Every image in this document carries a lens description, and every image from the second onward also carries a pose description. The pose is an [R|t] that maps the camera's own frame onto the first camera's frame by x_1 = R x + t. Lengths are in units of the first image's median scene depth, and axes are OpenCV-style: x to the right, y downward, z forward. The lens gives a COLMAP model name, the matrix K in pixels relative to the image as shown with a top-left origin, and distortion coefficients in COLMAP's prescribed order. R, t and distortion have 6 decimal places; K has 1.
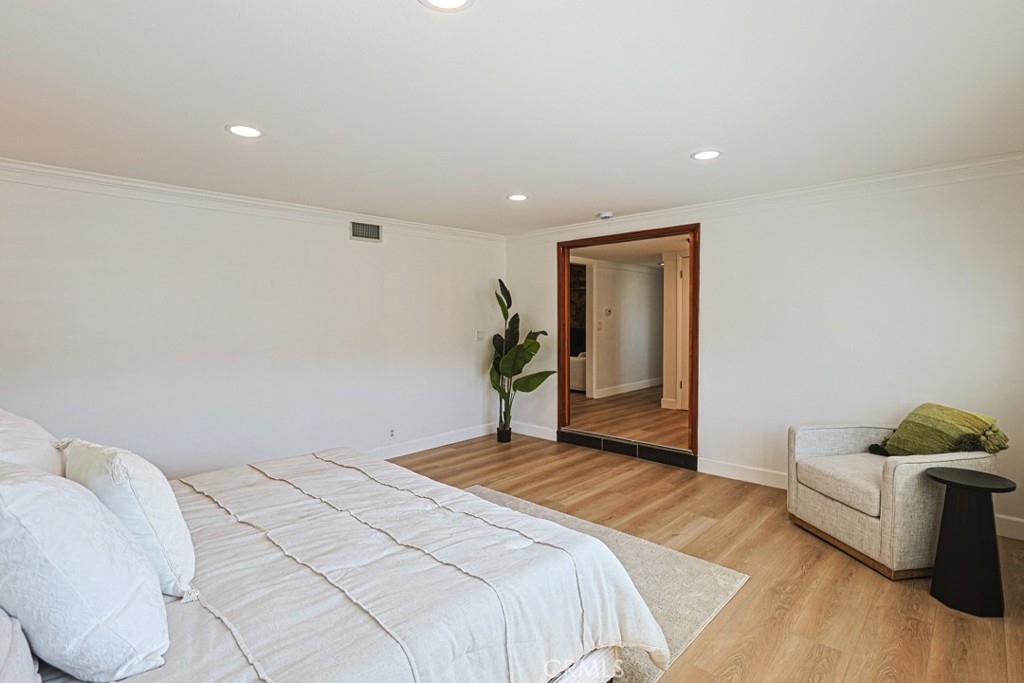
lens RADIAL K [[498.3, 0, 506.5], [0, 498.3, 328.6], [0, 0, 1]] dist [-0.002991, -0.000078]
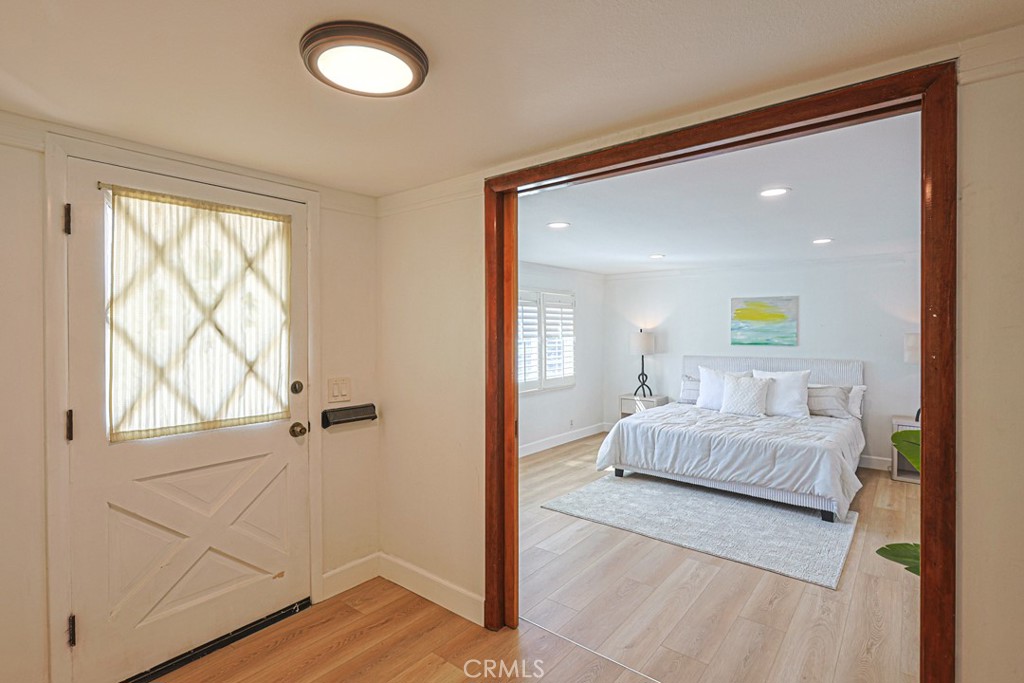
lens RADIAL K [[498.3, 0, 506.5], [0, 498.3, 328.6], [0, 0, 1]] dist [-0.002991, -0.000078]
pose [[-0.997430, -0.001948, -0.071623, 0.425404], [-0.003147, 0.999857, 0.016630, -0.062727], [0.071580, 0.016813, -0.997293, 1.539681]]
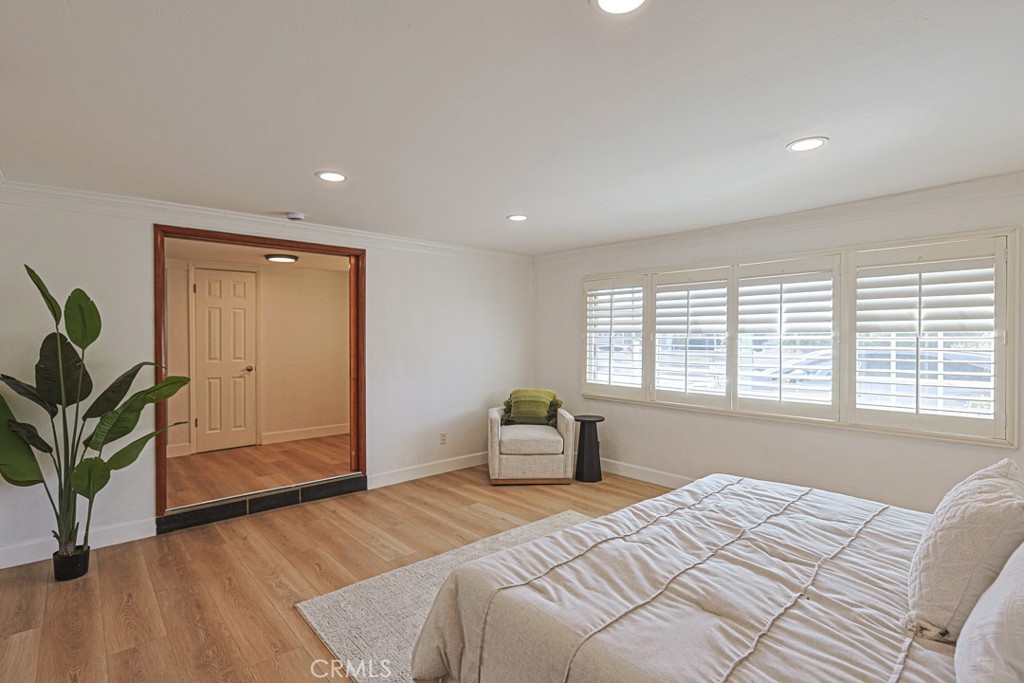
lens RADIAL K [[487.0, 0, 510.1], [0, 487.0, 343.0], [0, 0, 1]] dist [-0.000209, 0.000118]
pose [[0.090643, -0.004265, 0.995874, -0.598948], [0.023606, 0.999719, 0.002133, -0.012811], [-0.995604, 0.023315, 0.090718, 0.612962]]
